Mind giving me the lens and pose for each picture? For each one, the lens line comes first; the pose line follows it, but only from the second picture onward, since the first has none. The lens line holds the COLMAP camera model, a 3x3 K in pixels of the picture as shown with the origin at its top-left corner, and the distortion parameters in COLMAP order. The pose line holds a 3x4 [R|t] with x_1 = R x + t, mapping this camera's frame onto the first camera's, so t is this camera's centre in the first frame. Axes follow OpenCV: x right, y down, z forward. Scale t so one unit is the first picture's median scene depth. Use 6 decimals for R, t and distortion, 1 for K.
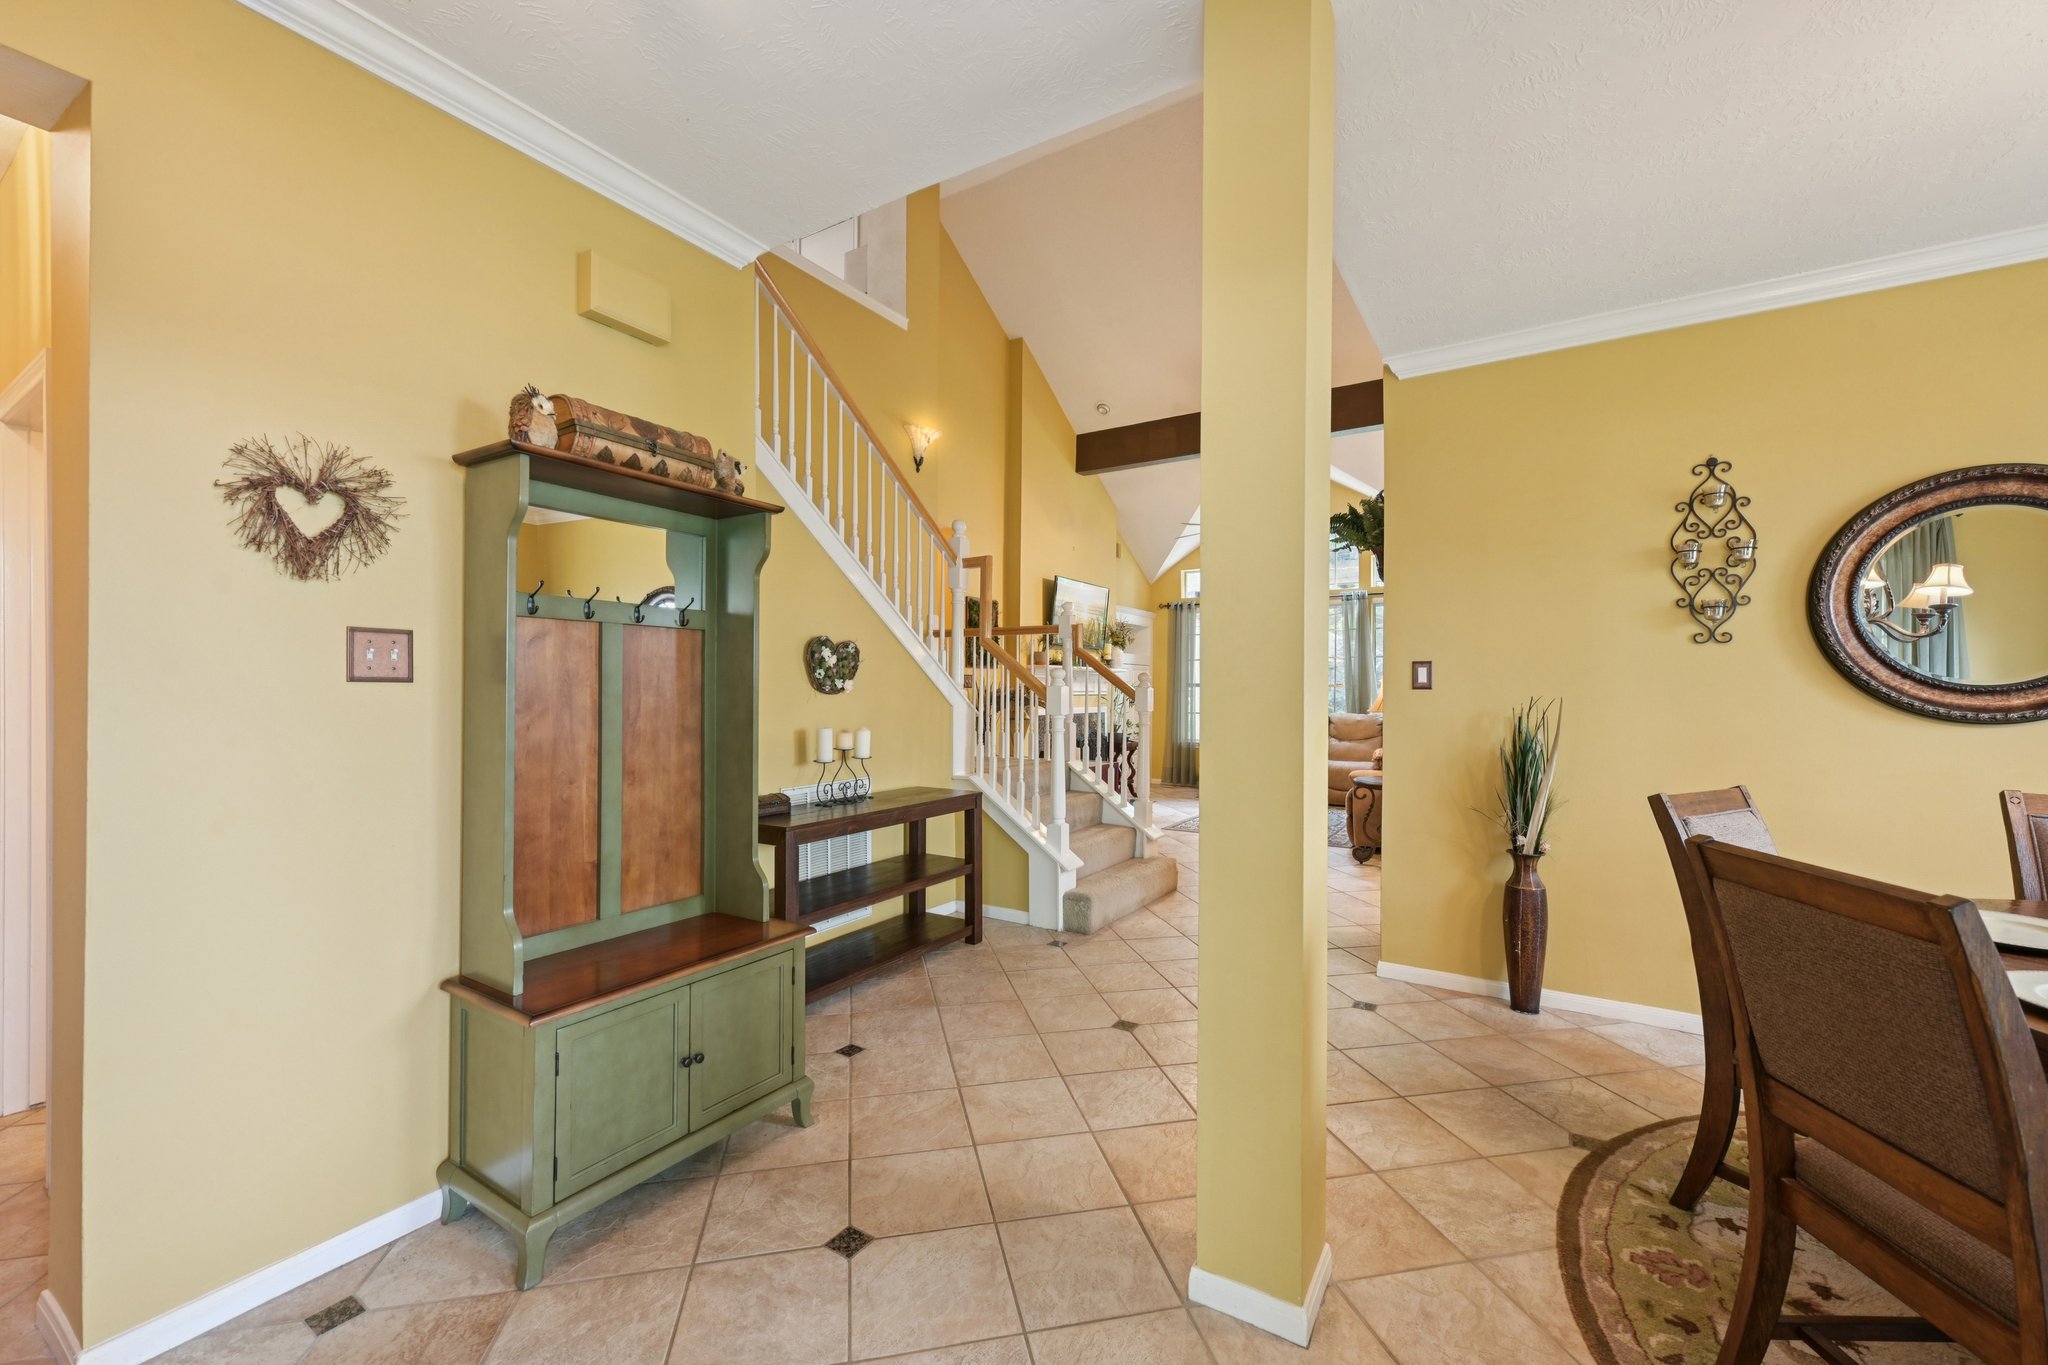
lens RADIAL K [[814.2, 0, 1026.5], [0, 814.2, 680.2], [0, 0, 1]] dist [-0.000854, 0.000102]
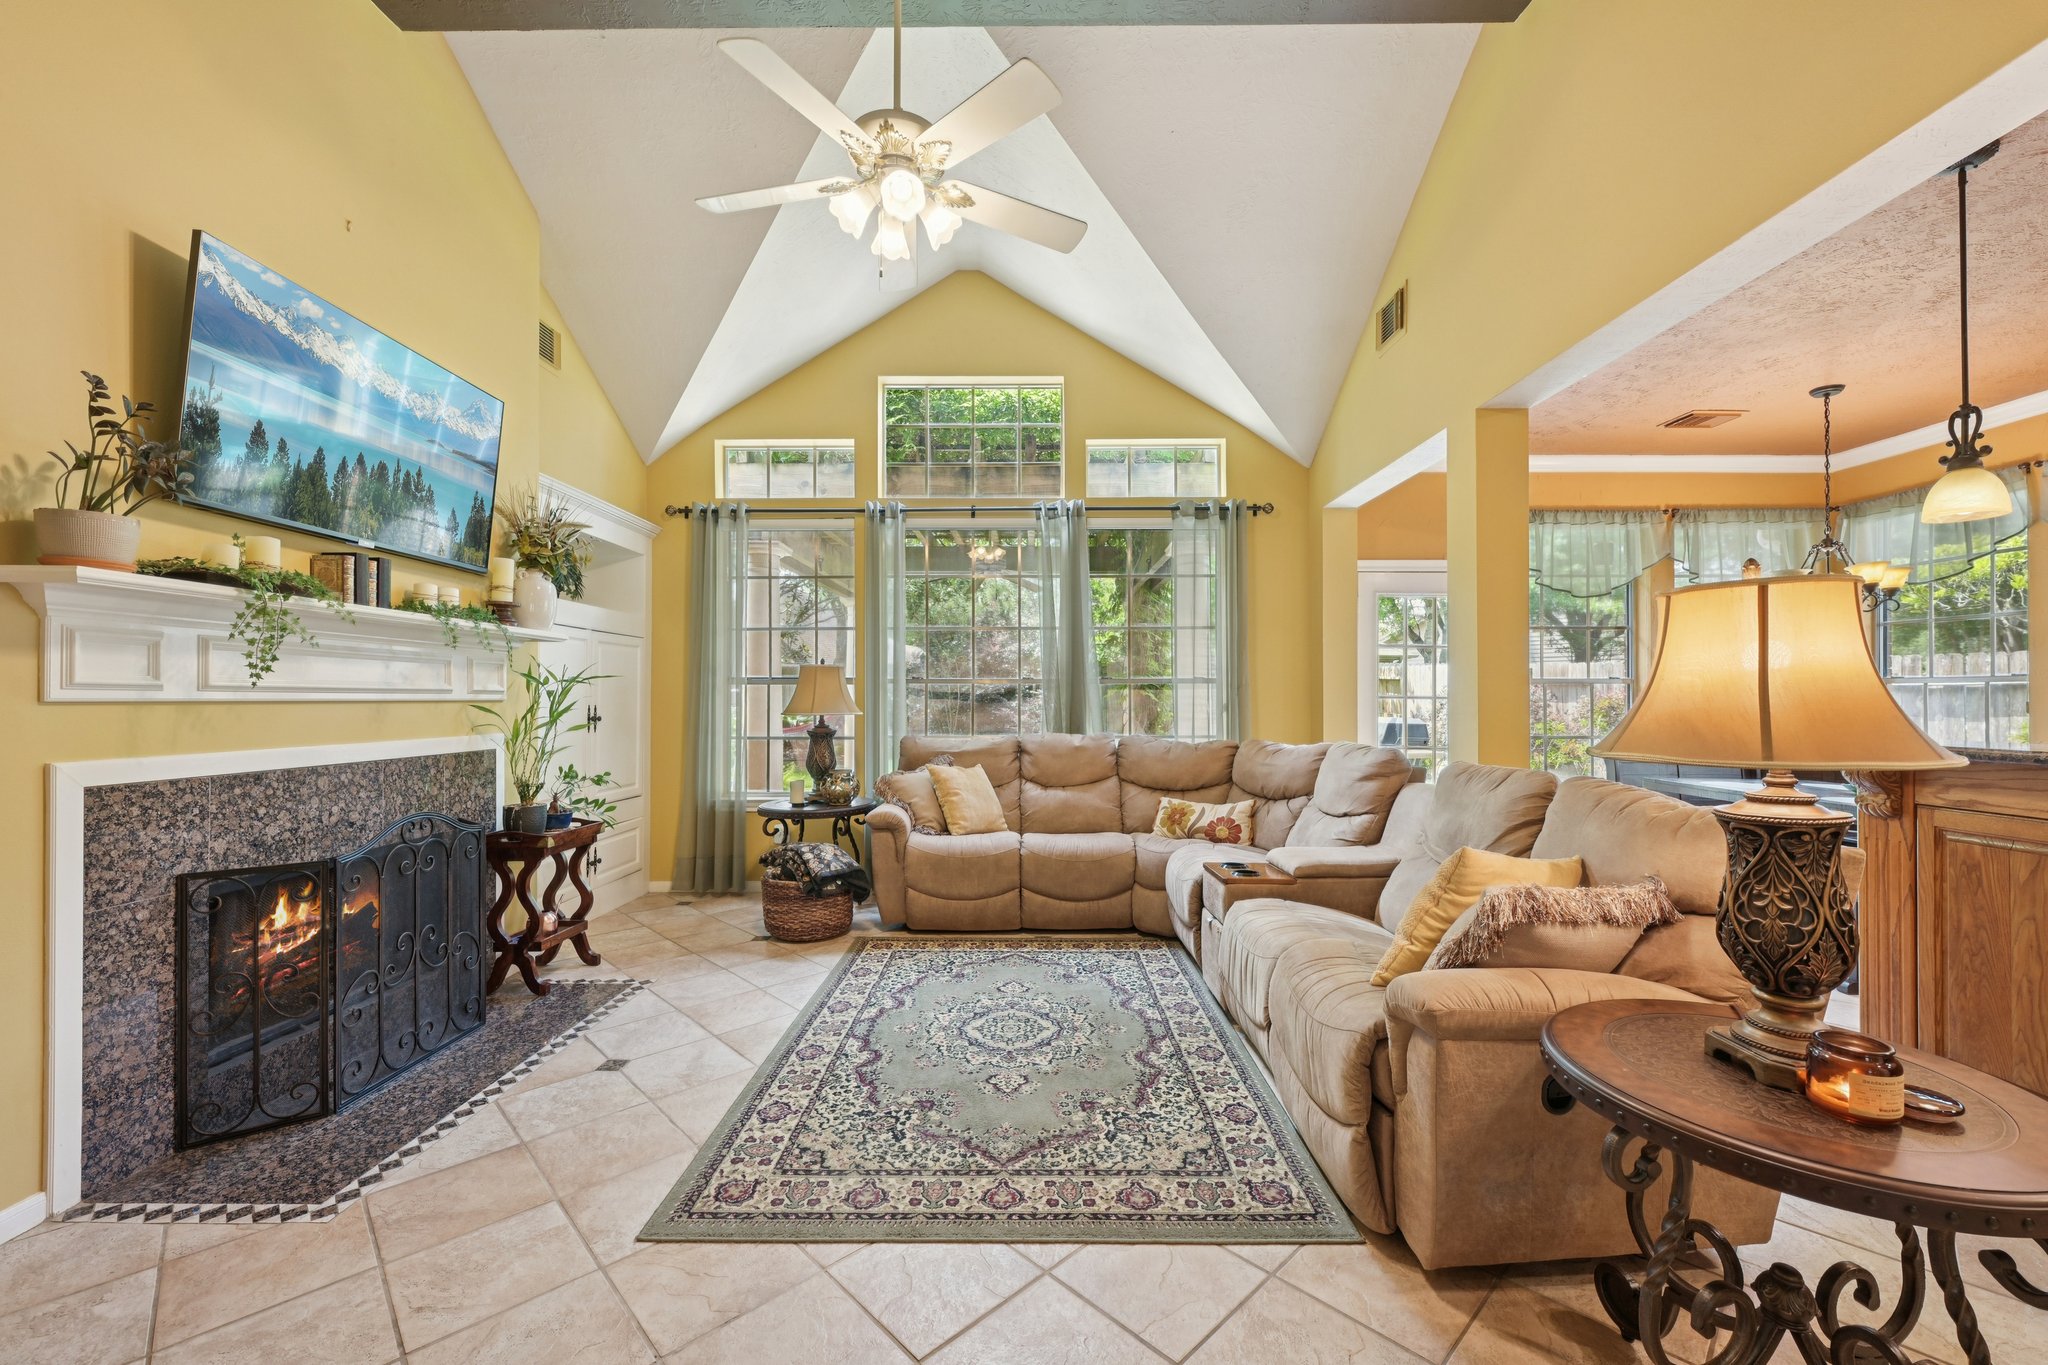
lens RADIAL K [[814.2, 0, 1027.8], [0, 814.2, 691.6], [0, 0, 1]] dist [-0.000854, 0.000102]
pose [[0.850114, -0.000636, 0.526598, 0.100262], [-0.000782, 0.999997, 0.002469, 0.011893], [-0.526598, -0.002511, 0.850111, 0.528607]]
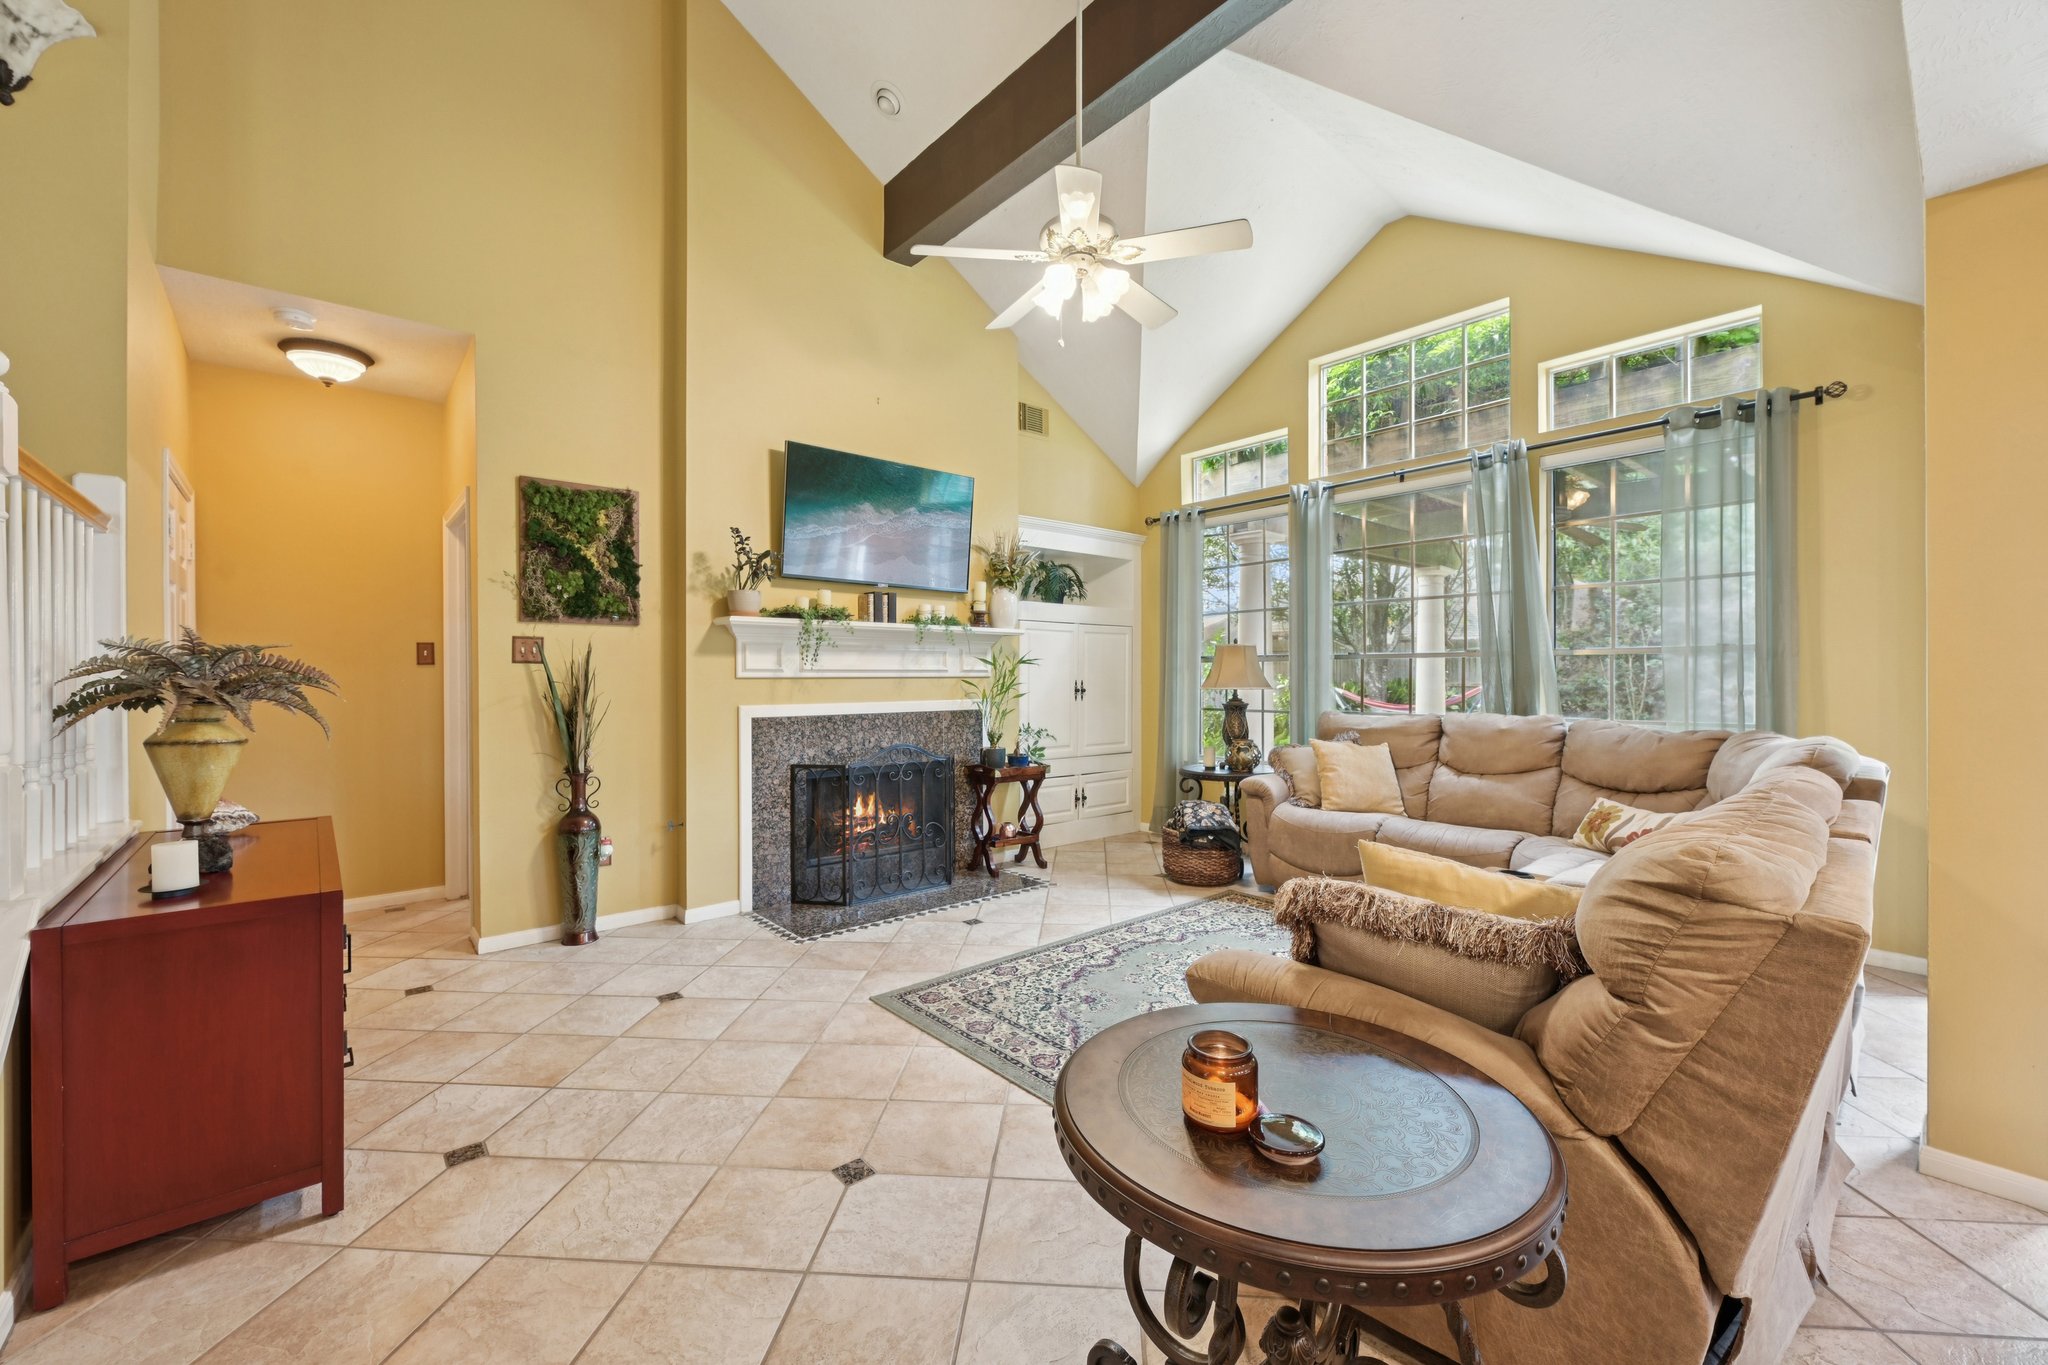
lens RADIAL K [[814.2, 0, 1023.0], [0, 814.2, 673.6], [0, 0, 1]] dist [-0.000854, 0.000102]
pose [[0.955983, -0.008929, -0.293285, 0.263775], [0.010922, 0.999927, 0.005161, 0.012279], [0.293218, -0.008137, 0.956011, 0.456471]]
